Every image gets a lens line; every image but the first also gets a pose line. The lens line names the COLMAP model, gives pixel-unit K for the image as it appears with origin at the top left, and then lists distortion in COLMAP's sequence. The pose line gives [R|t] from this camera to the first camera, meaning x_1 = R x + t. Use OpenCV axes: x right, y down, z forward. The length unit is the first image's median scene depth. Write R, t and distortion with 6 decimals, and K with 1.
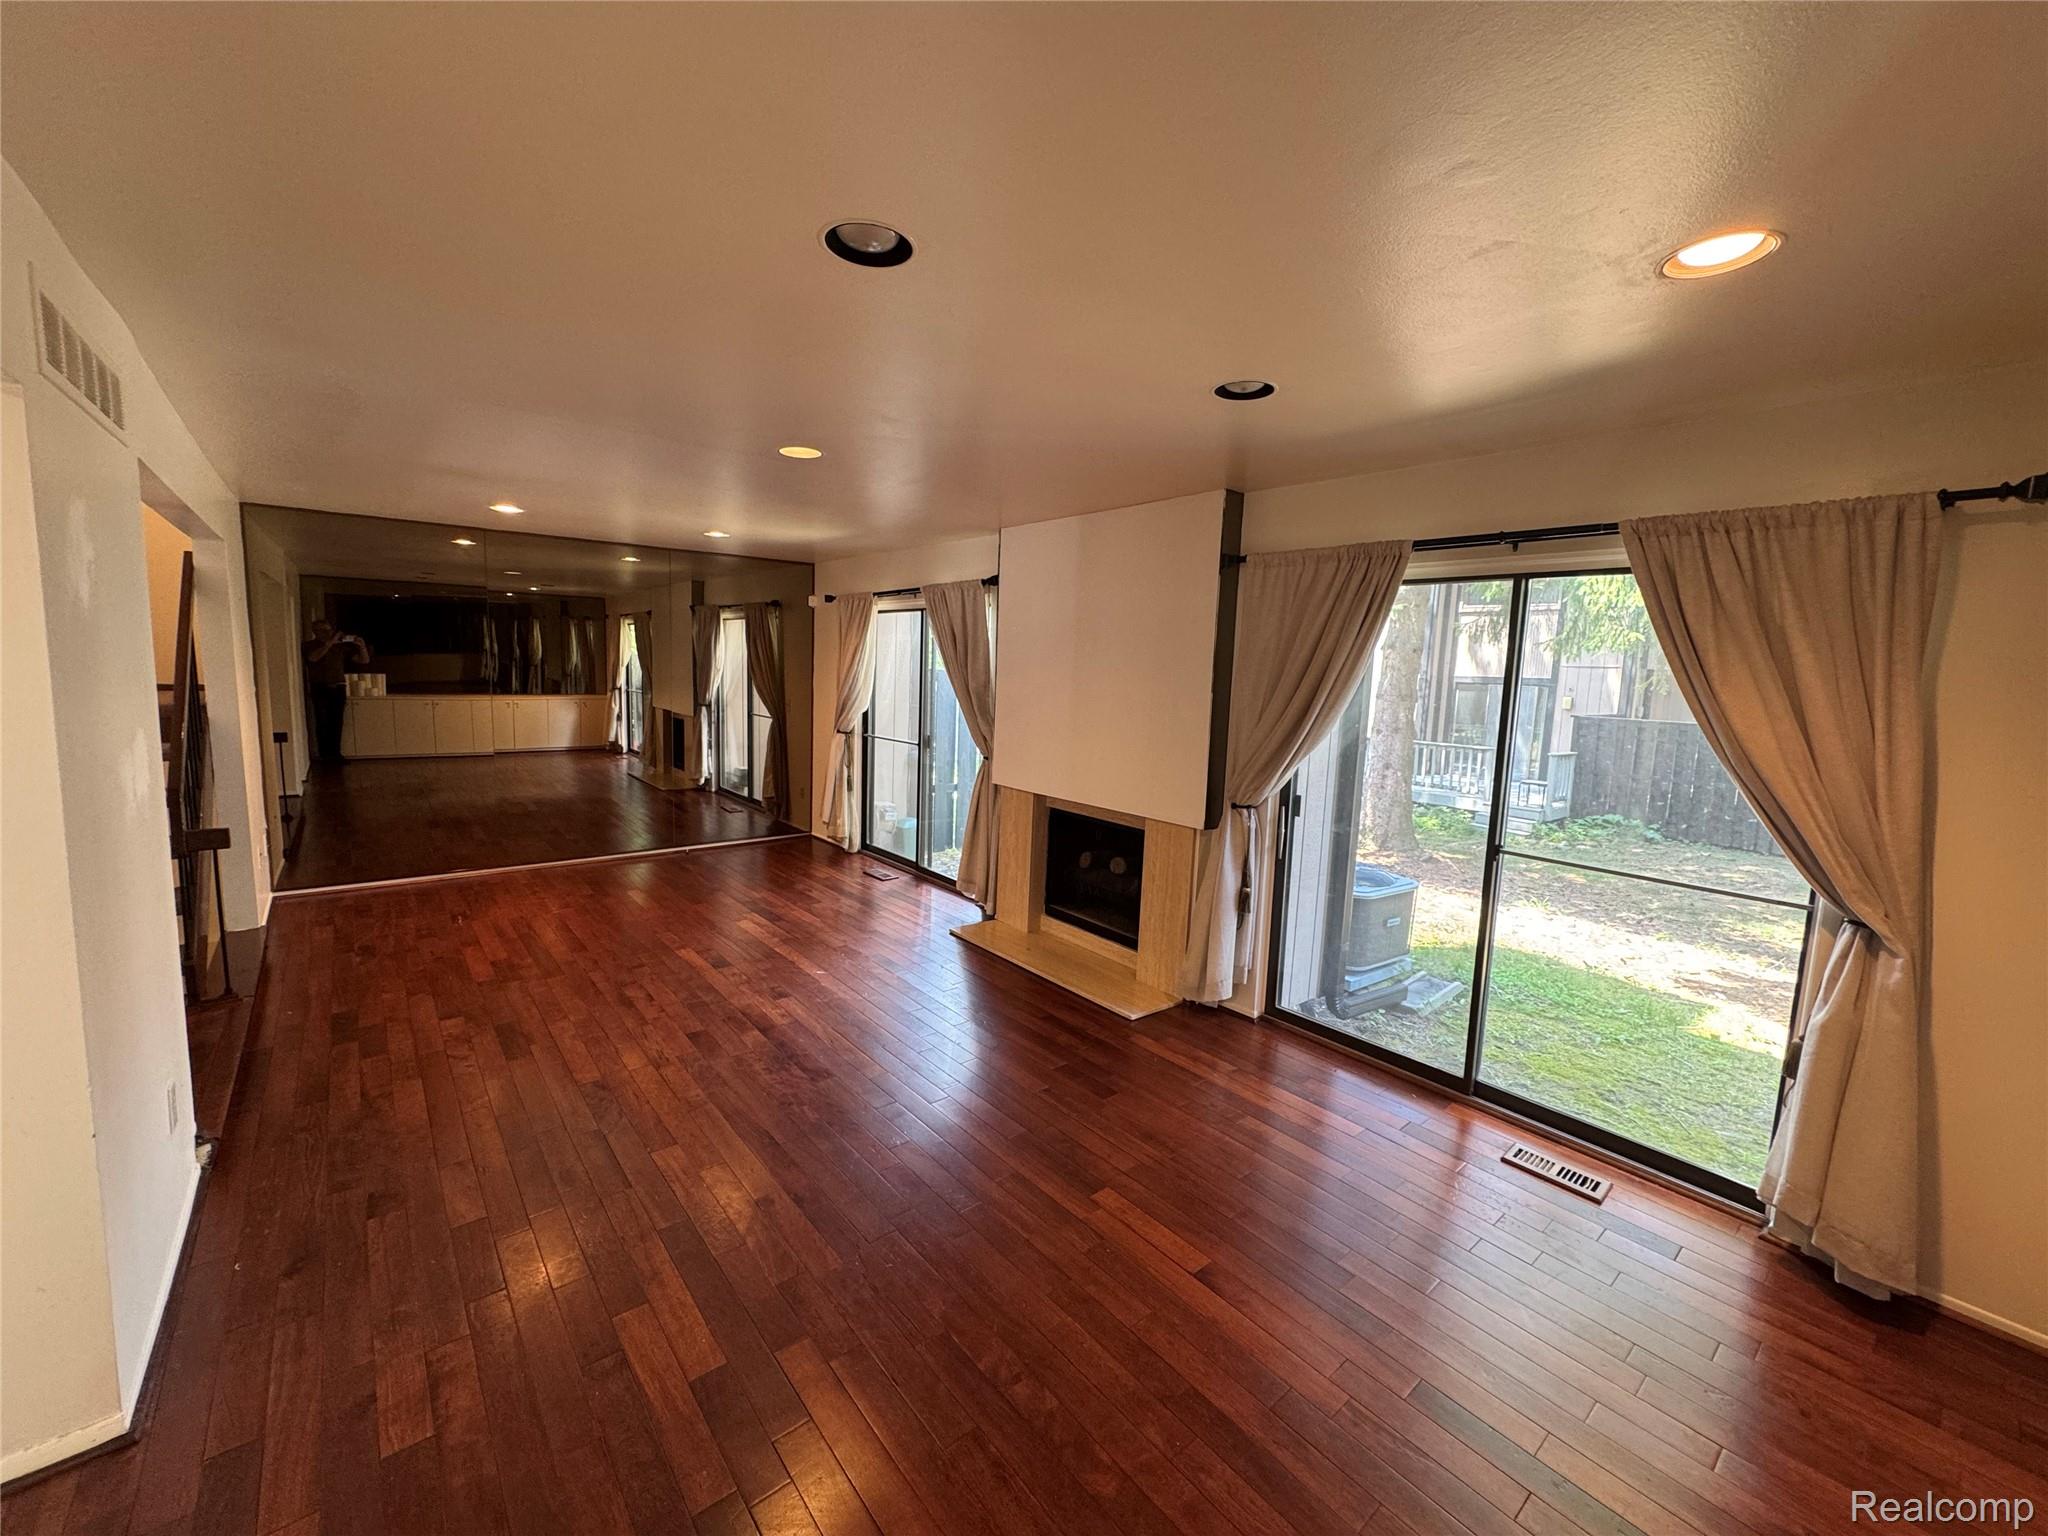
lens RADIAL K [[817.0, 0, 1035.5], [0, 817.0, 764.3], [0, 0, 1]] dist [-0.002771, -0.000073]
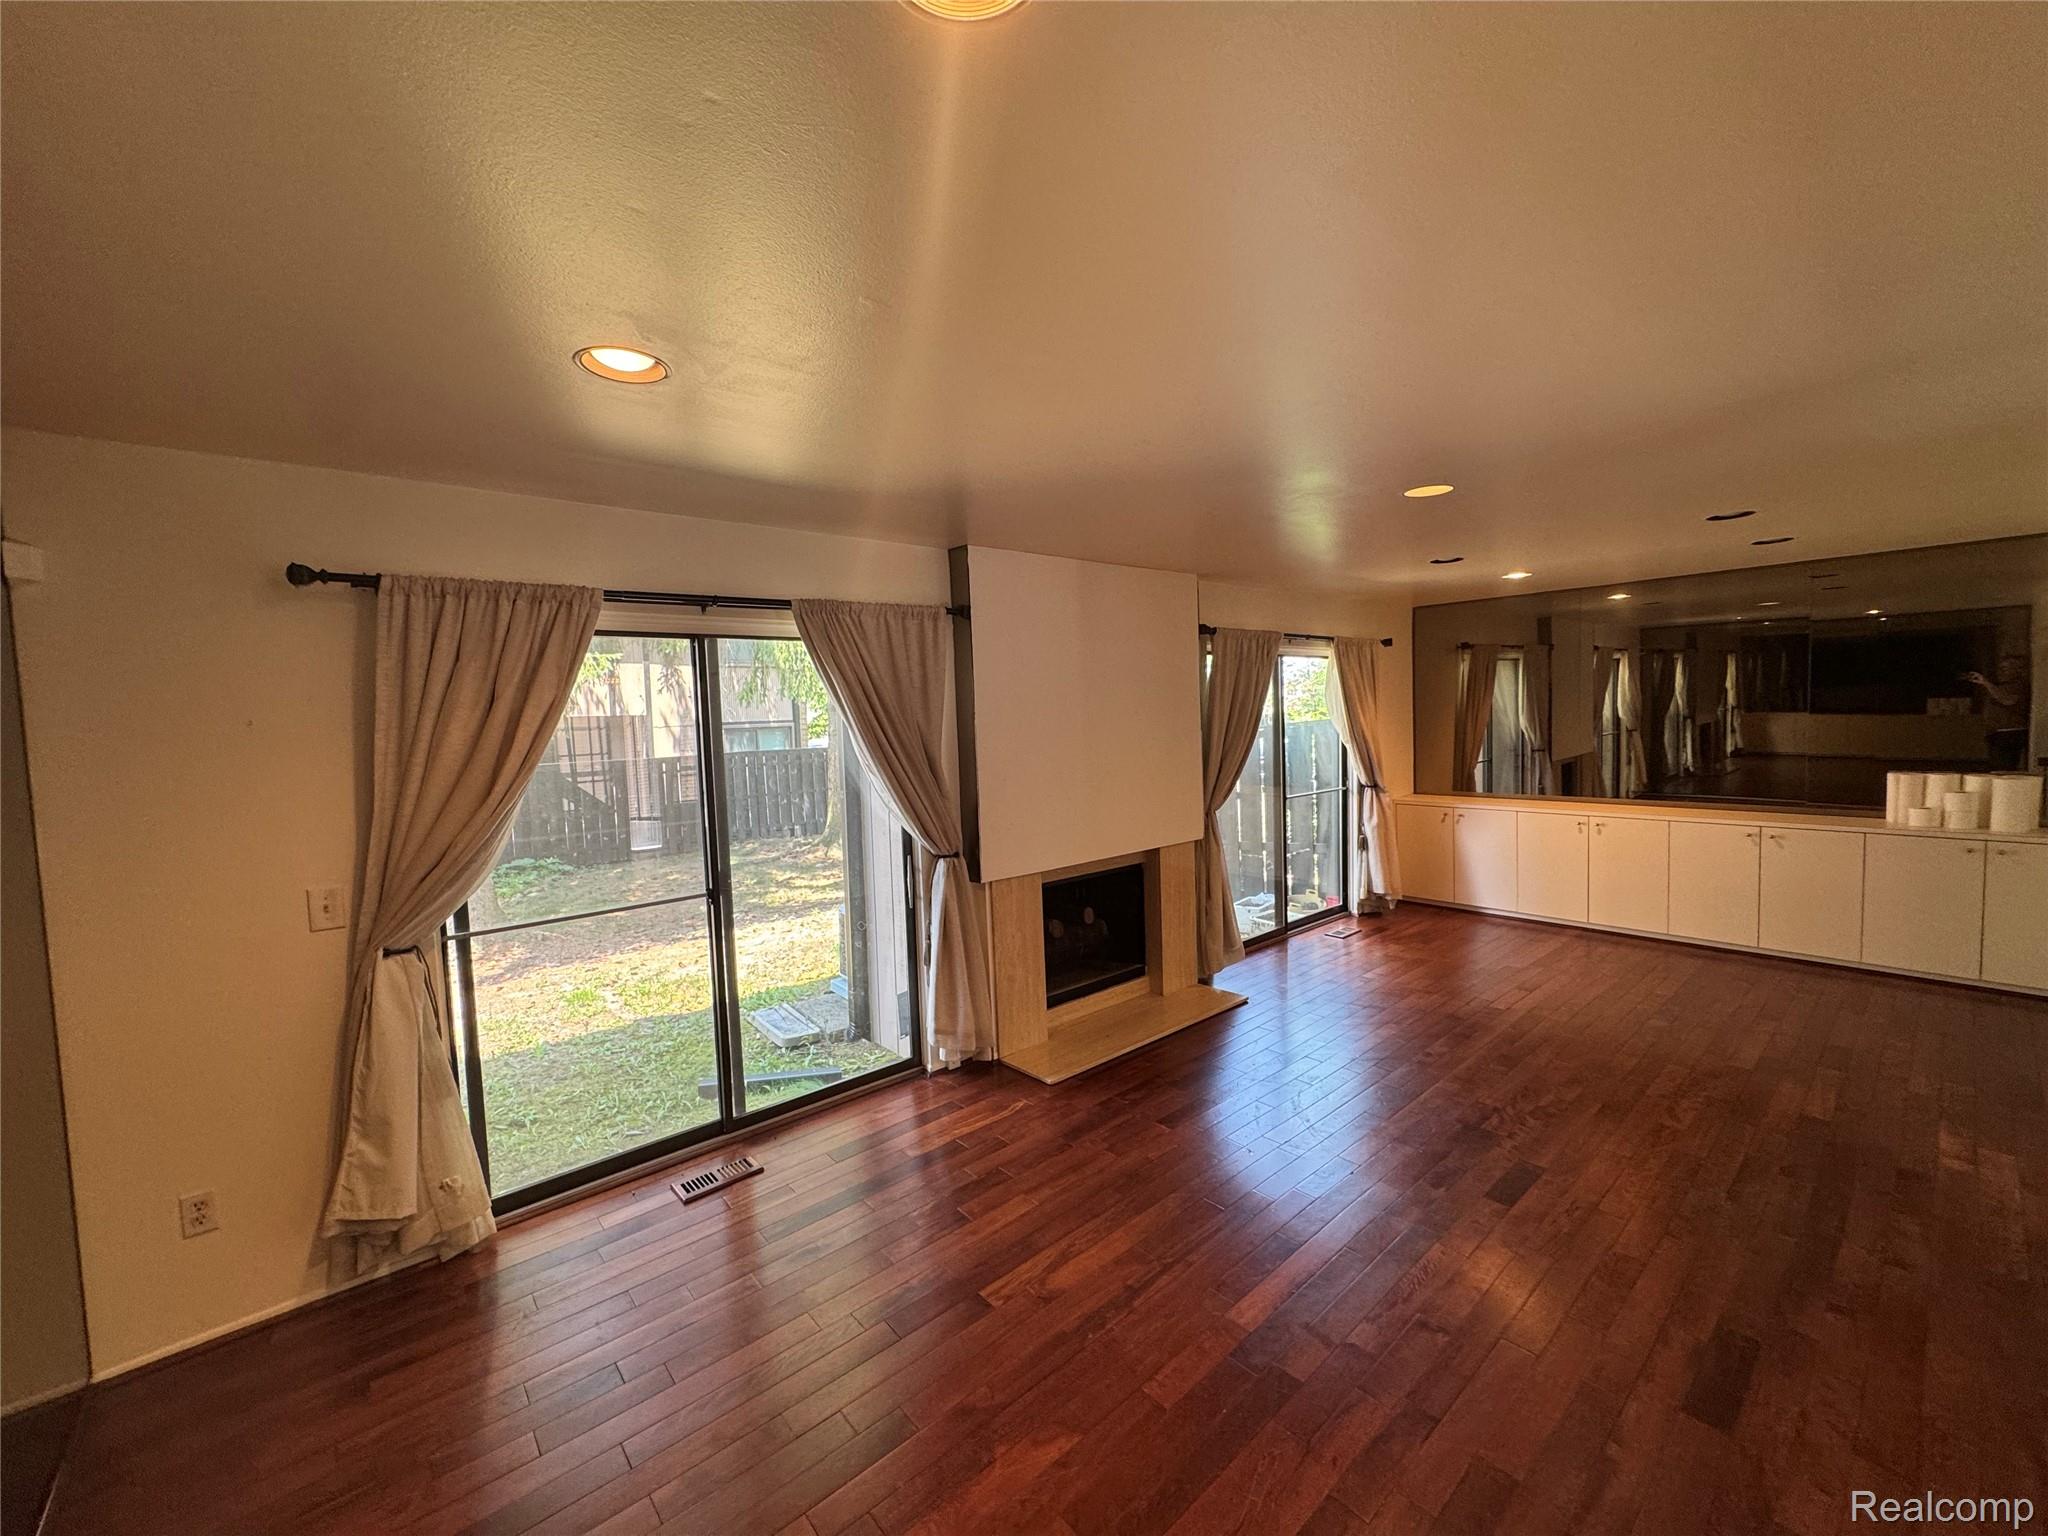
lens RADIAL K [[817.0, 0, 1036.0], [0, 817.0, 762.2], [0, 0, 1]] dist [-0.002771, -0.000073]
pose [[-0.028546, -0.089233, 0.995602, -0.570245], [0.165139, 0.981900, 0.092740, -0.106507], [-0.985857, 0.167060, -0.013294, 0.685931]]
